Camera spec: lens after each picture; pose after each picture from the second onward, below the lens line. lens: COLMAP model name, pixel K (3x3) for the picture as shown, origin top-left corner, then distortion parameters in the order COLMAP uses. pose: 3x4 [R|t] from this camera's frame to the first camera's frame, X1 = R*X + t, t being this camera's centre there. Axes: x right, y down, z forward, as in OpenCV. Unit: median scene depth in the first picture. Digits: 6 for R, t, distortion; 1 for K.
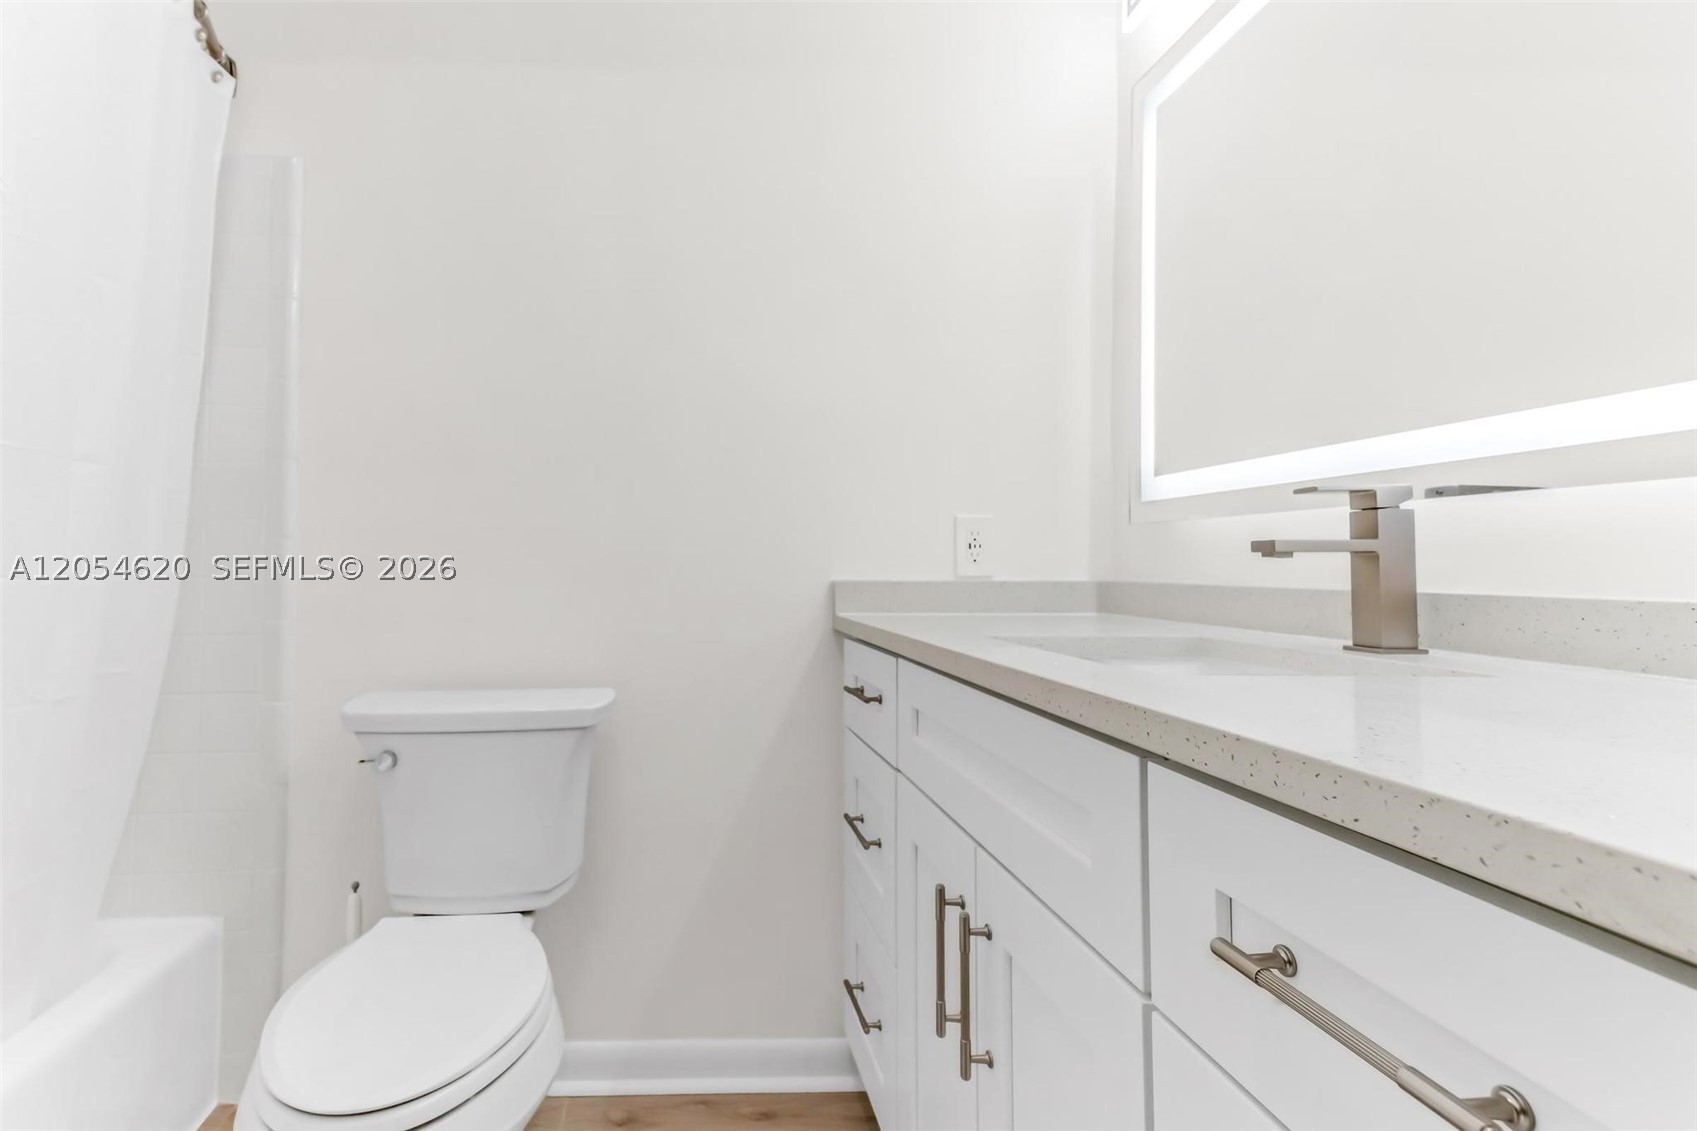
lens RADIAL K [[1054.9, 0, 847.8], [0, 1054.9, 539.6], [0, 0, 1]] dist [0.058648, -0.000676]
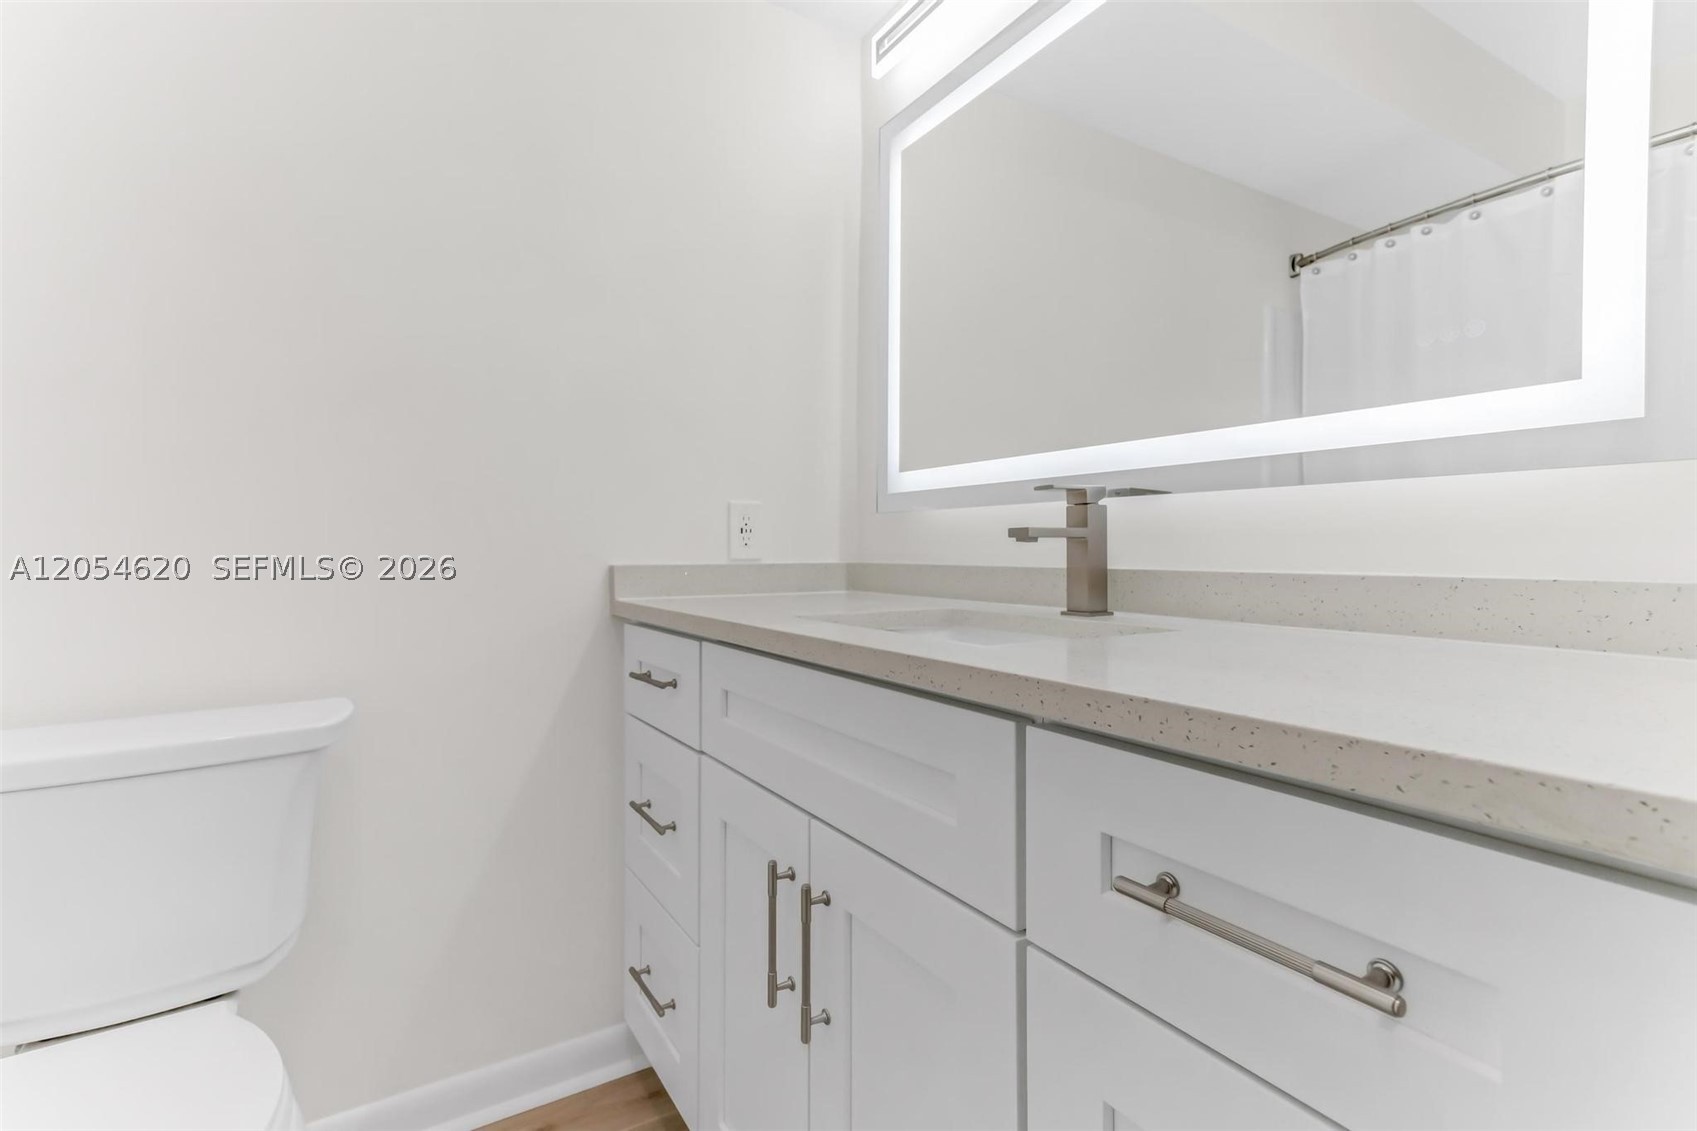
lens RADIAL K [[813.9, 0, 844.4], [0, 813.9, 557.8], [0, 0, 1]] dist [0.035354, 0.000429]
pose [[0.864165, -0.007063, 0.503158, -0.248418], [-0.011000, 0.999397, 0.032923, 0.006438], [-0.503088, -0.033986, 0.863567, 0.295415]]
